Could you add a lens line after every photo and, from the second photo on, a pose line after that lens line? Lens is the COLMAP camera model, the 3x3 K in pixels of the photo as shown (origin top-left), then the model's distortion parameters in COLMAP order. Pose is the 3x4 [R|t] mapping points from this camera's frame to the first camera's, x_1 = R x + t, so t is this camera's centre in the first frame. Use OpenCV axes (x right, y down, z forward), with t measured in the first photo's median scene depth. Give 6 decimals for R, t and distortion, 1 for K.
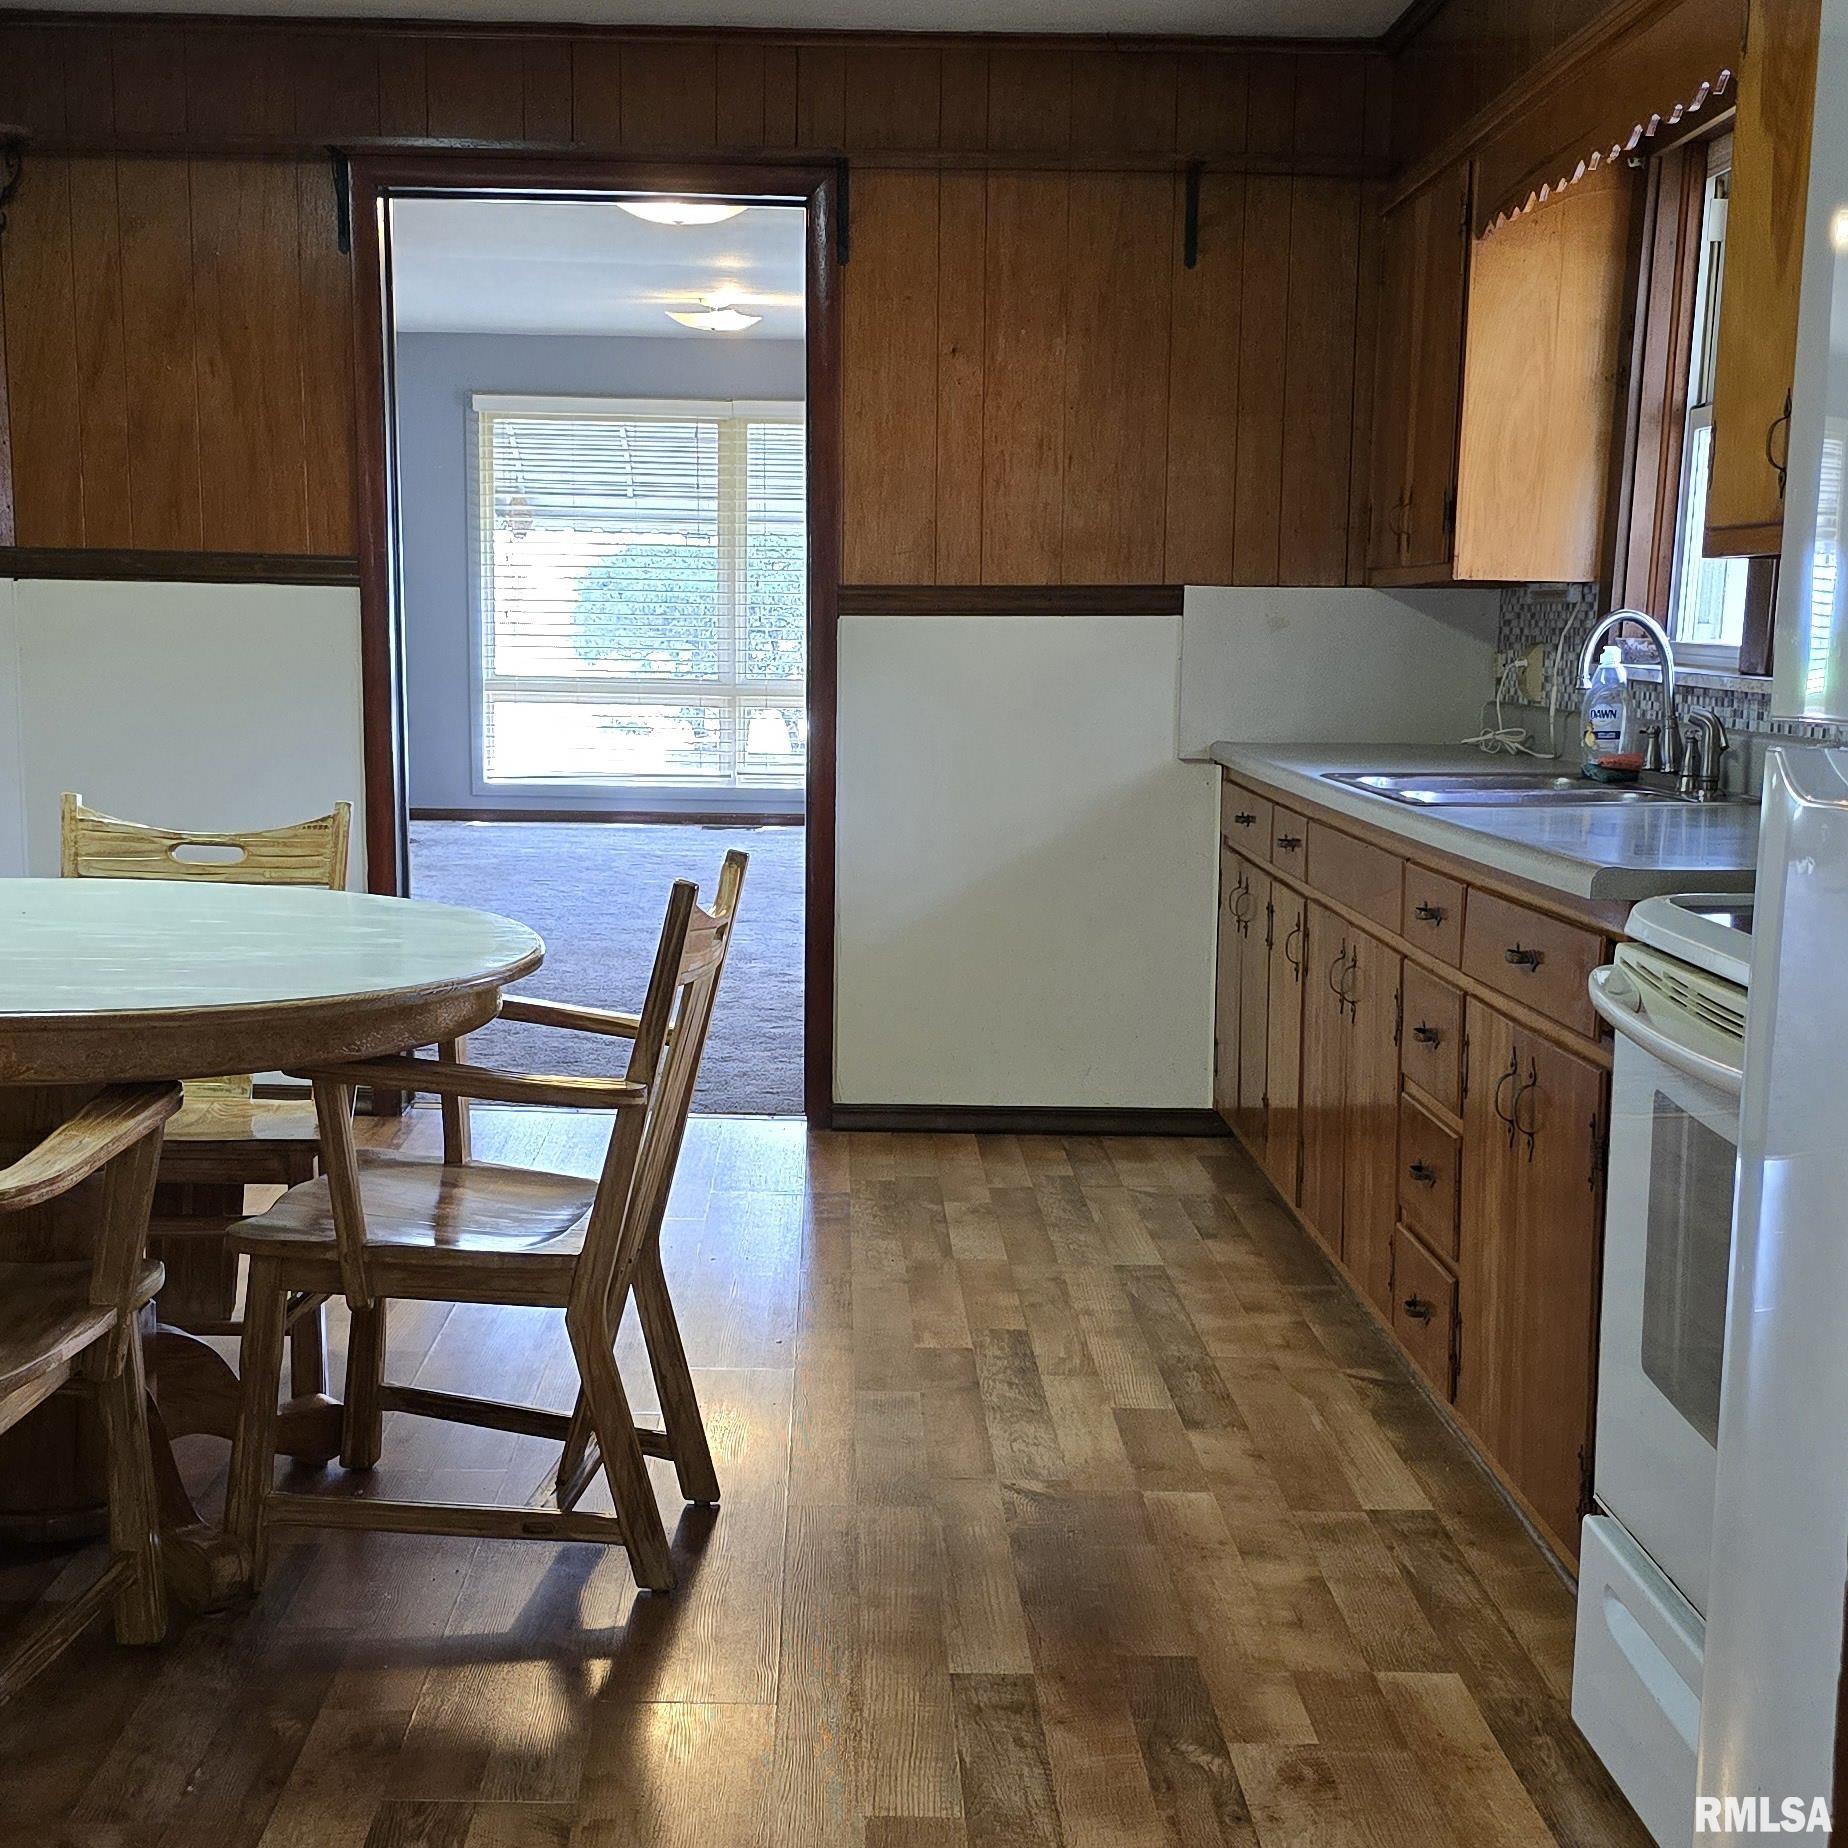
lens RADIAL K [[2587.5, 0, 926.7], [0, 2587.5, 968.9], [0, 0, 1]] dist [0.209786, -0.632648]
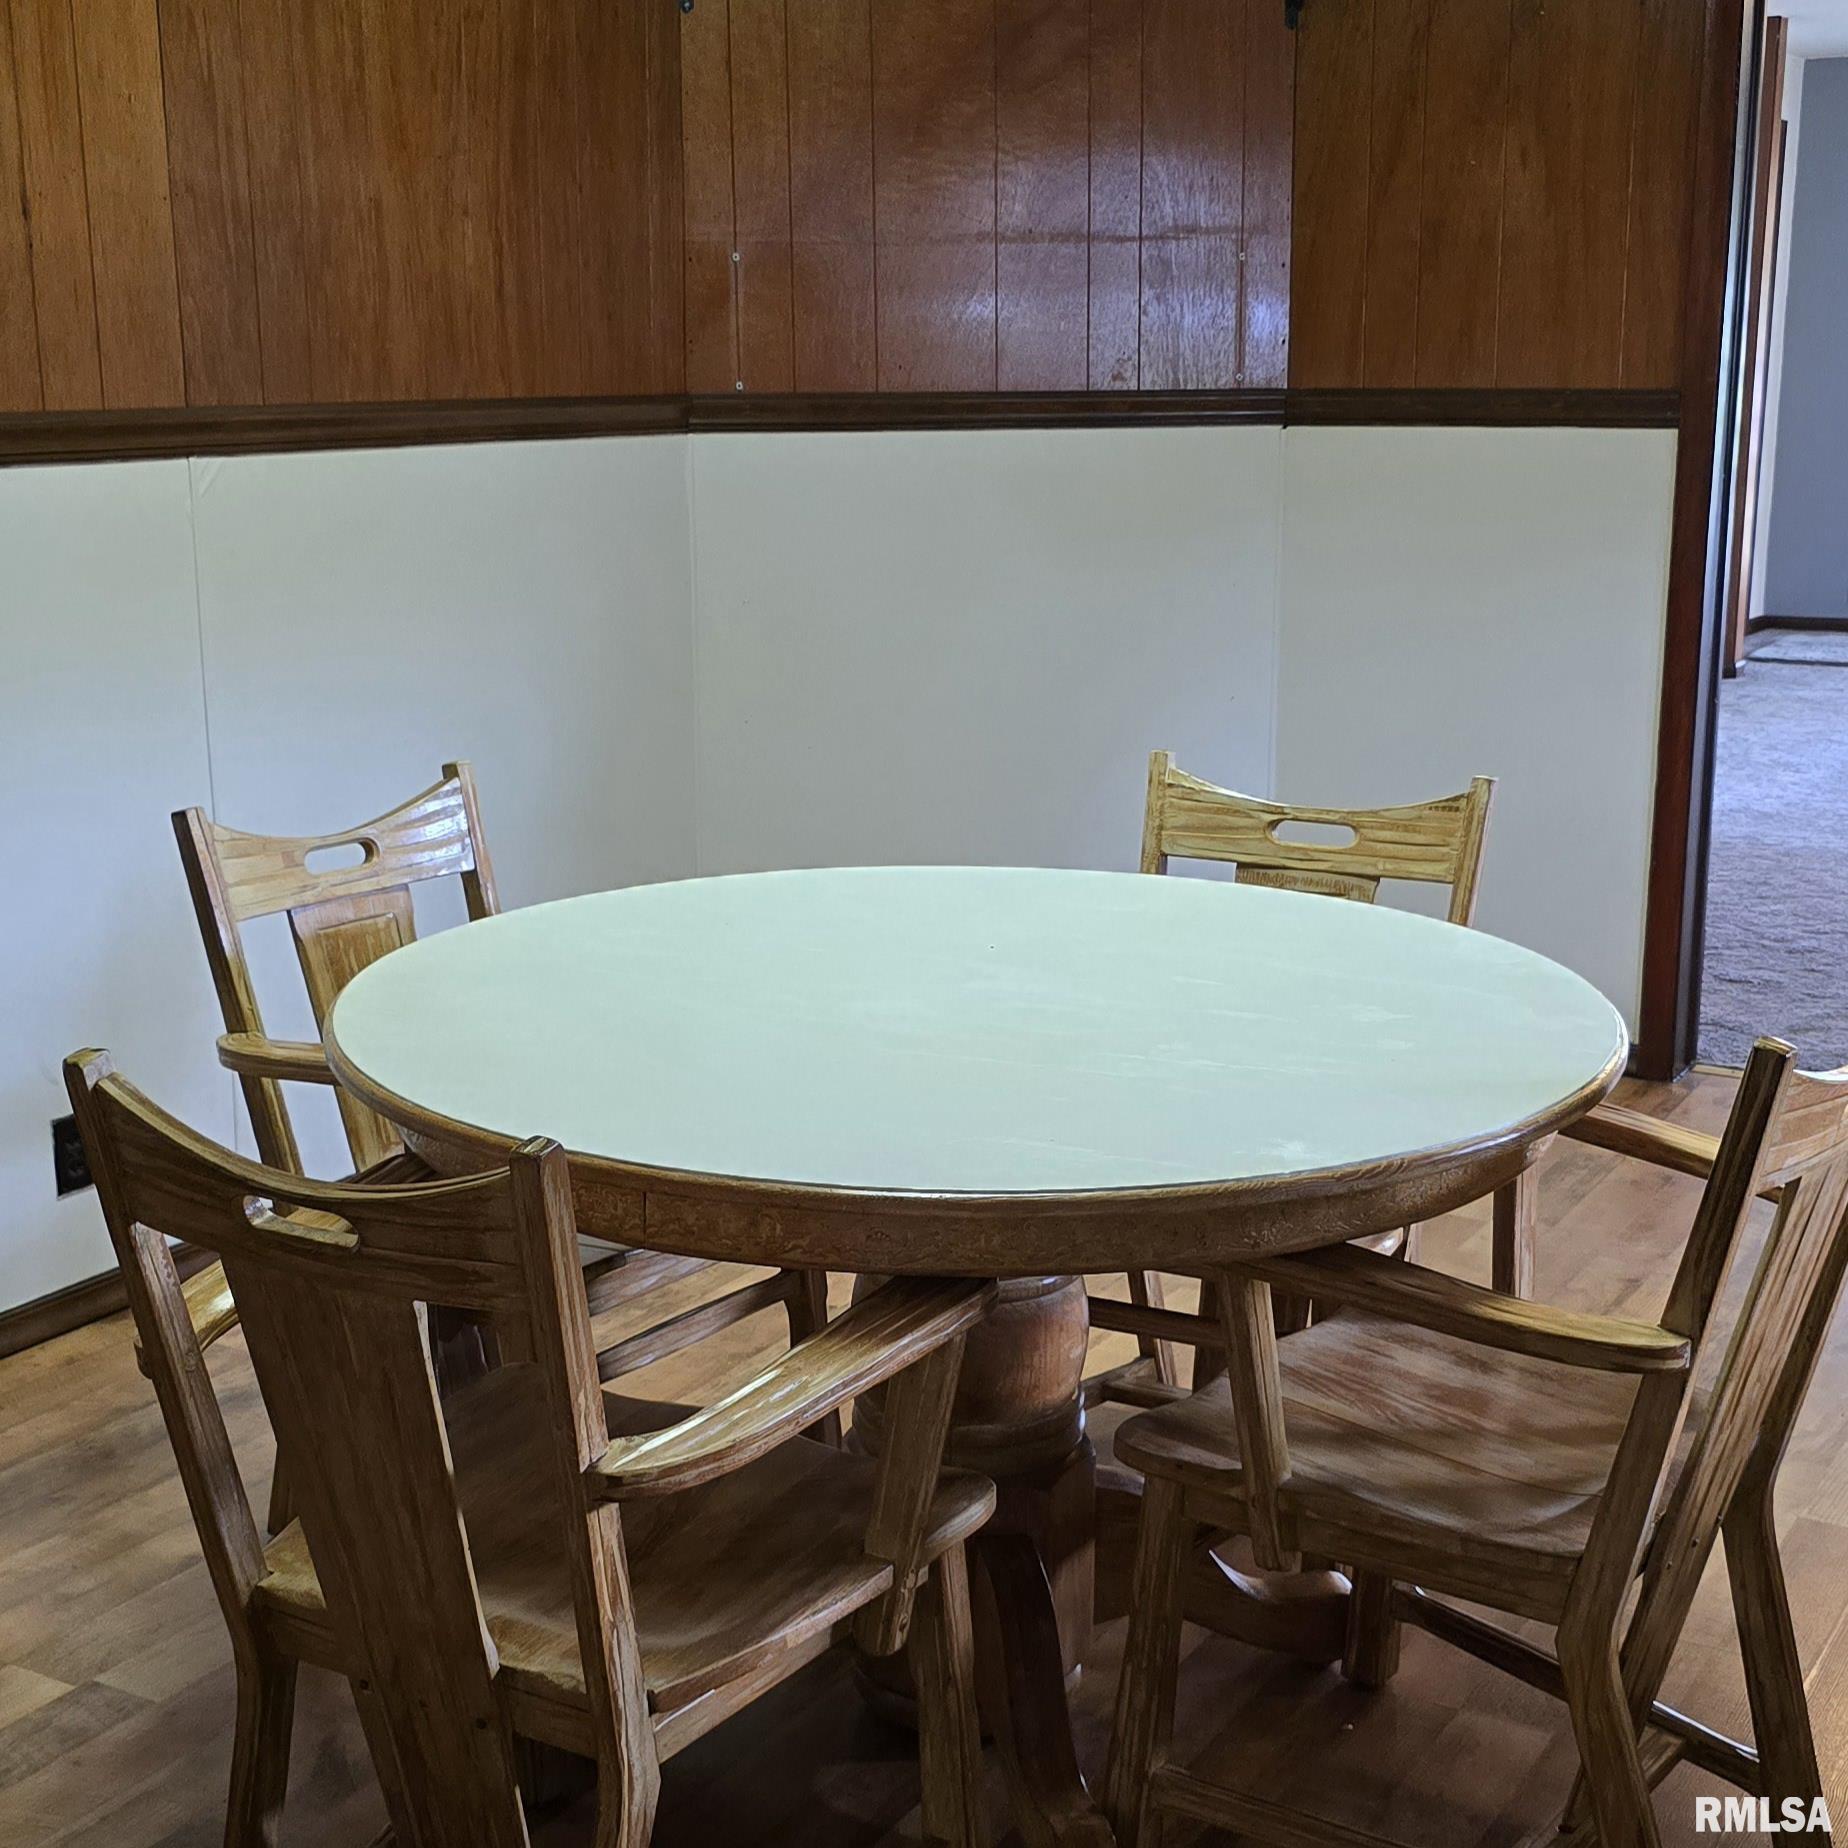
lens RADIAL K [[2669.7, 0, 924.6], [0, 2669.7, 1044.8], [0, 0, 1]] dist [0.096801, -0.001924]
pose [[0.848812, 0.114072, -0.516242, 0.070066], [-0.054765, 0.990164, 0.128747, -0.104914], [0.525850, -0.081010, 0.846711, 0.324196]]
